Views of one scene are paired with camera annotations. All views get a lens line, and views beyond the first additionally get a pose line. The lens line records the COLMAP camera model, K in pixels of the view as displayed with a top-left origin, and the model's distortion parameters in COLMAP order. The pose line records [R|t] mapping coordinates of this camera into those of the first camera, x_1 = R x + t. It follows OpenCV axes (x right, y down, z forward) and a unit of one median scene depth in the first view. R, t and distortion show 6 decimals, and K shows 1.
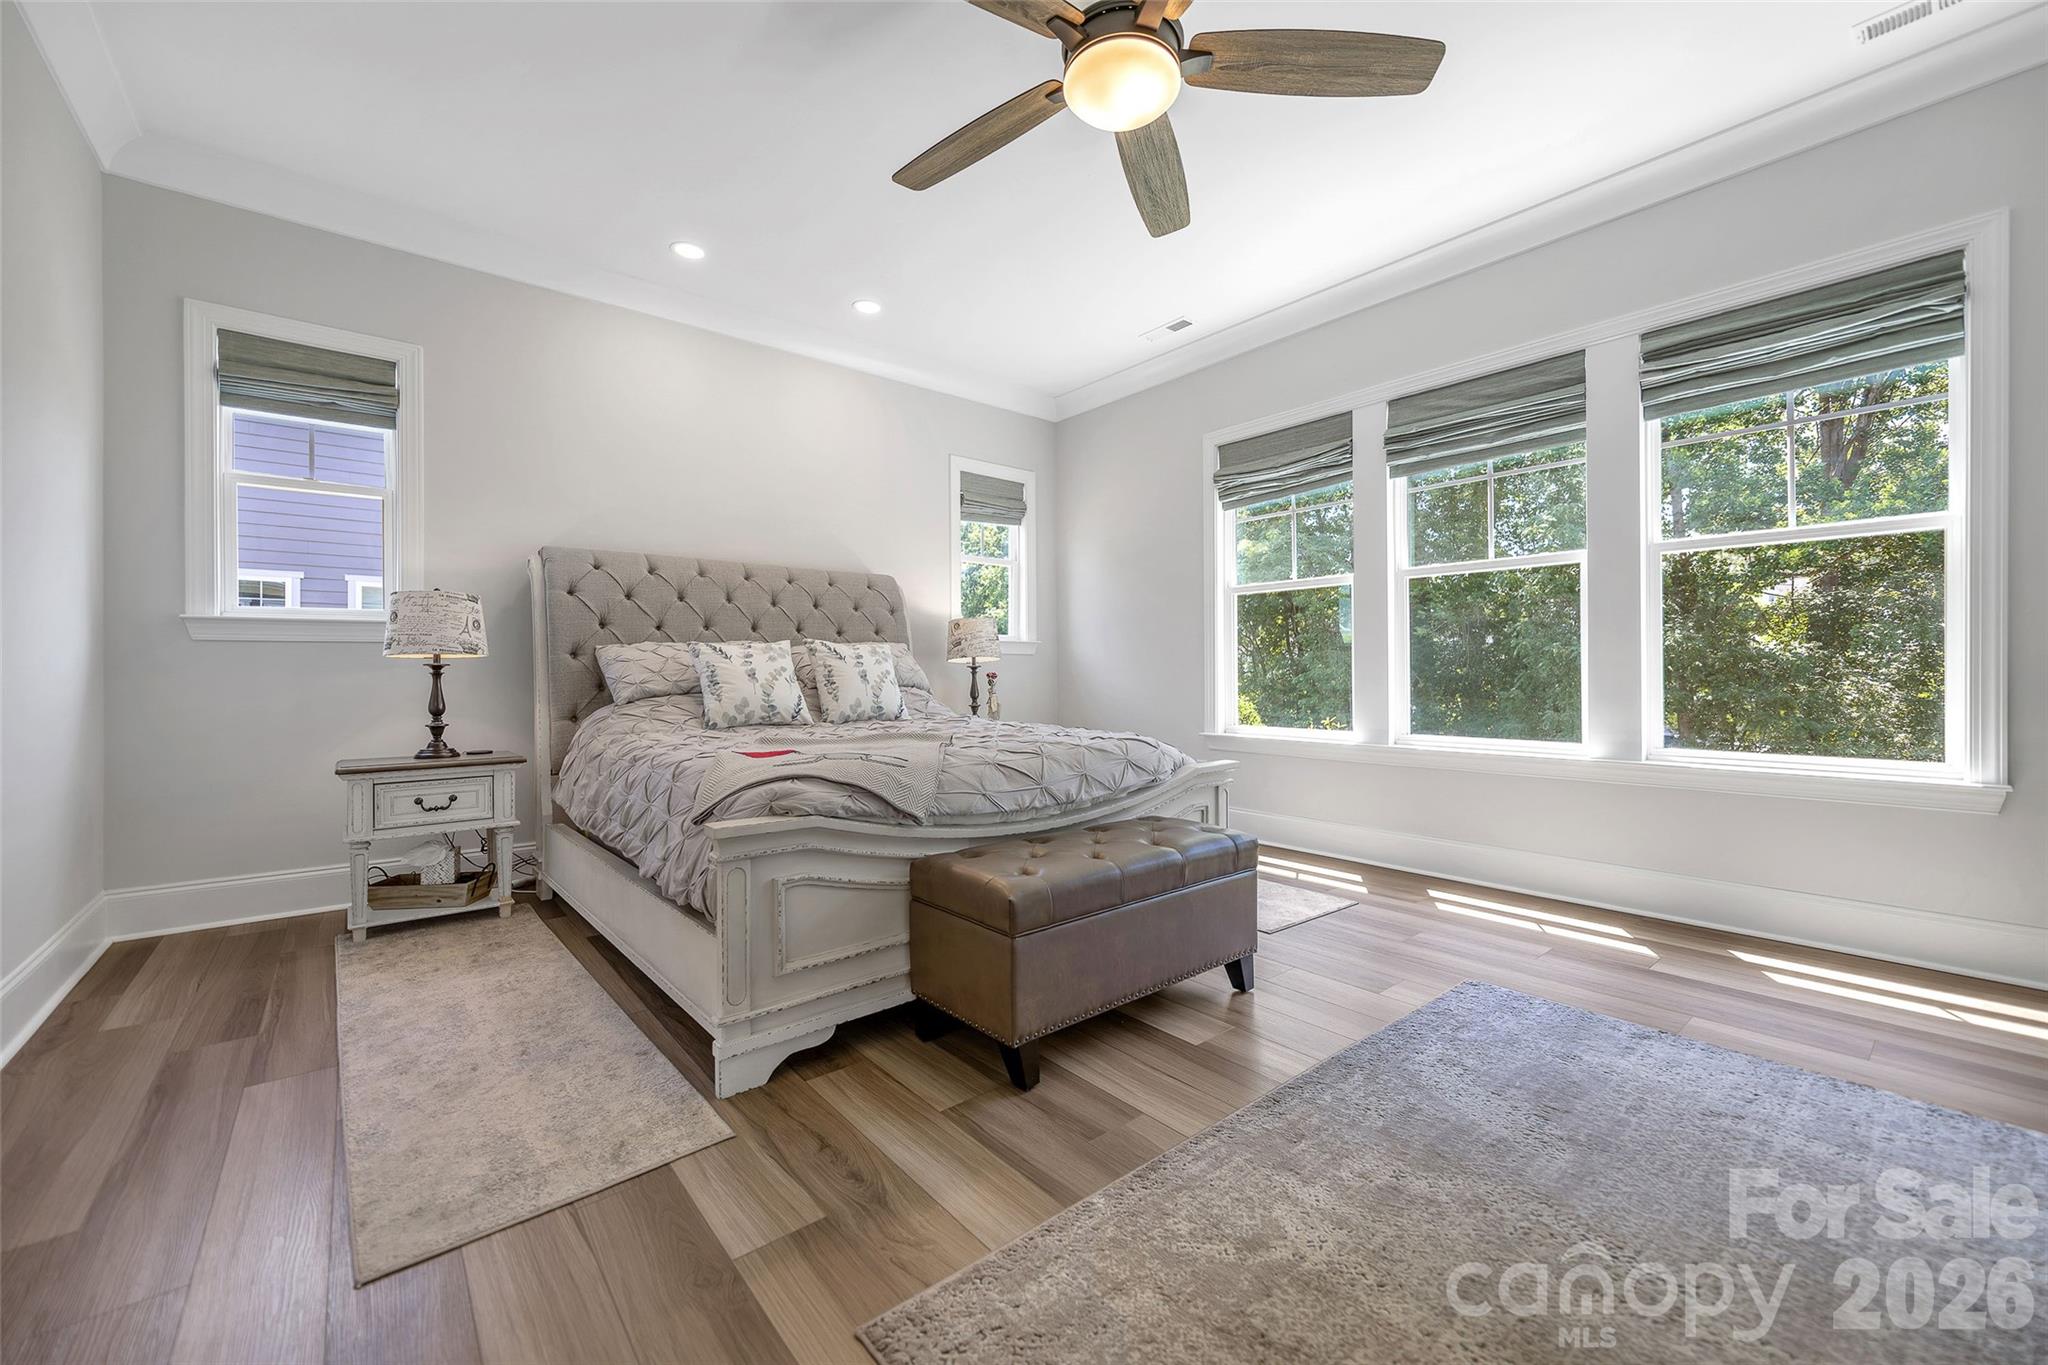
lens RADIAL K [[820.6, 0, 1023.8], [0, 820.6, 657.3], [0, 0, 1]] dist [0.000470, -0.000224]
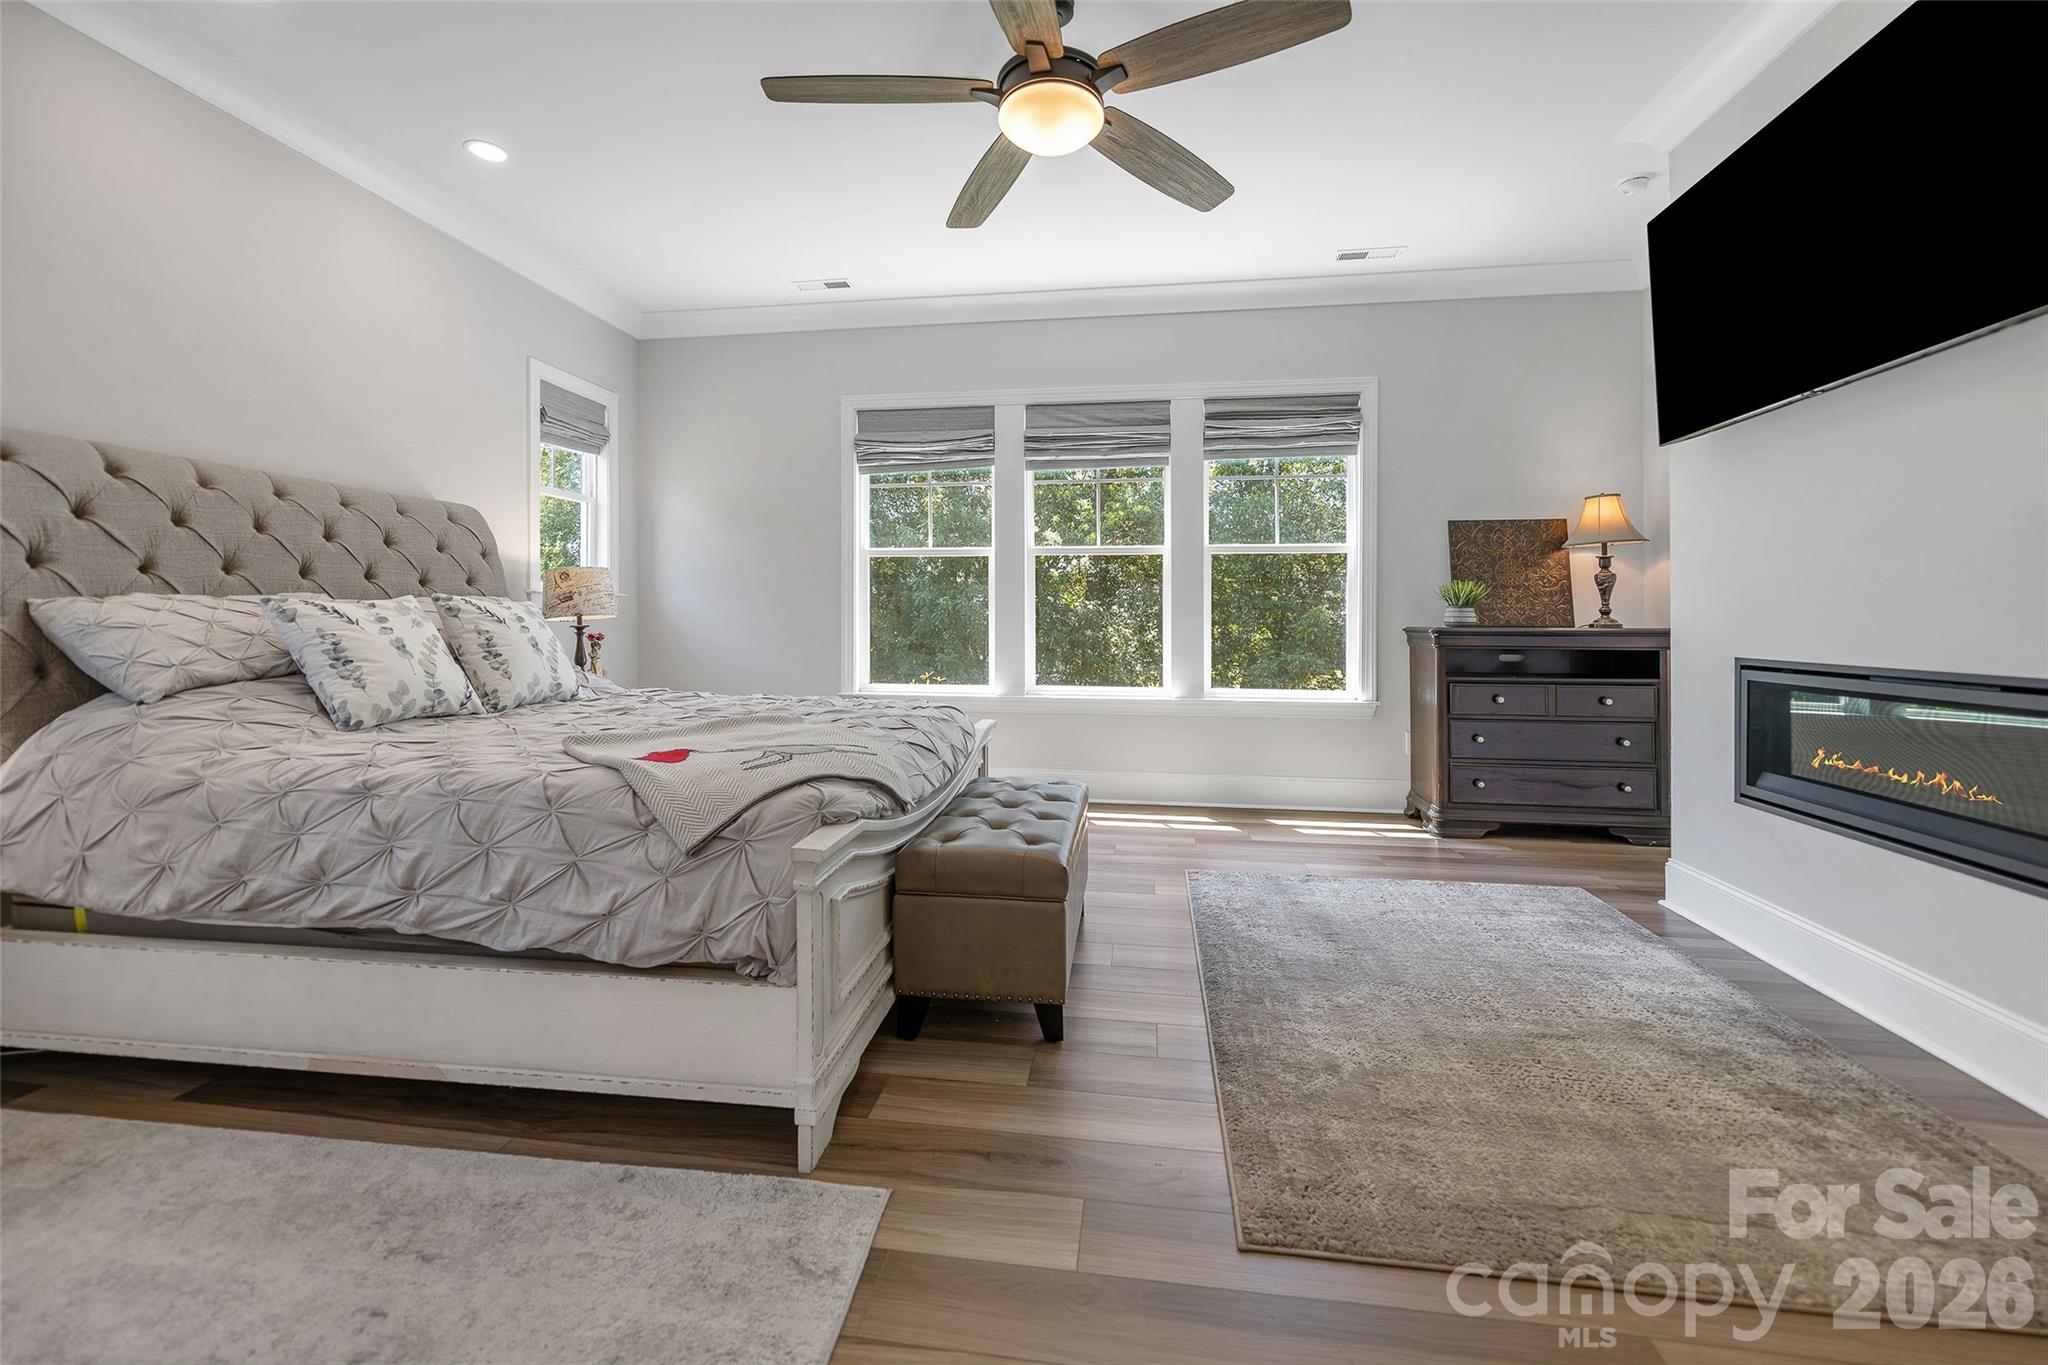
lens RADIAL K [[843.6, 0, 1026.1], [0, 843.6, 598.1], [0, 0, 1]] dist [0.000755, -0.000341]
pose [[0.736318, 0.022586, 0.676258, -0.426008], [-0.020093, 0.999732, -0.011511, -0.022396], [-0.676337, -0.005112, 0.736575, 0.116496]]
